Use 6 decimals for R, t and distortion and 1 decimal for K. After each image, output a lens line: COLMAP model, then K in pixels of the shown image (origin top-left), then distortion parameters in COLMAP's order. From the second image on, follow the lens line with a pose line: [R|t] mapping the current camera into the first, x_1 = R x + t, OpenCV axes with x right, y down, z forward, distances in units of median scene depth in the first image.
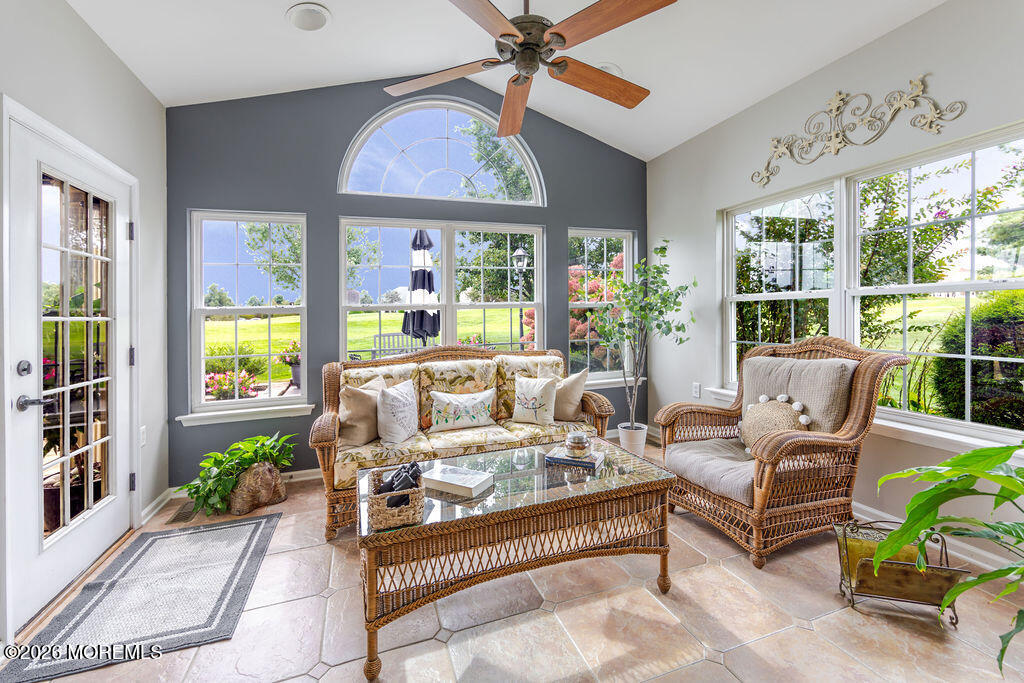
lens RADIAL K [[415.5, 0, 512.0], [0, 415.5, 341.5], [0, 0, 1]] dist [0.000798, -0.000143]
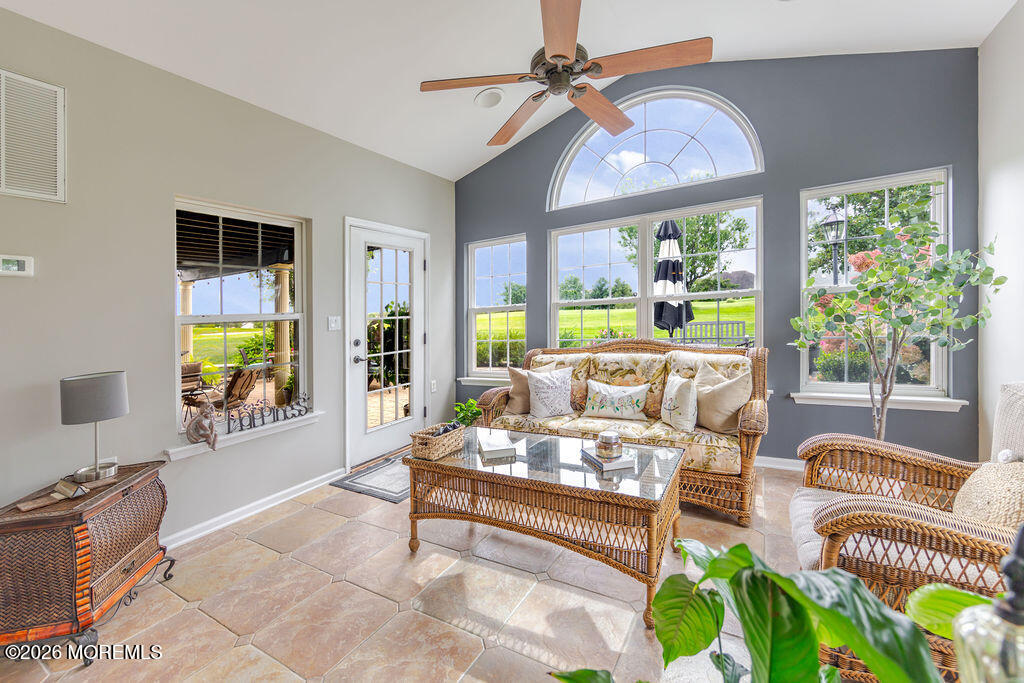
lens RADIAL K [[419.9, 0, 510.7], [0, 419.9, 335.7], [0, 0, 1]] dist [-0.001723, -0.000199]
pose [[0.648807, 0.029328, -0.760388, 0.516380], [-0.017070, 0.999566, 0.023988, -0.019711], [0.760762, -0.002584, 0.649026, 0.120281]]
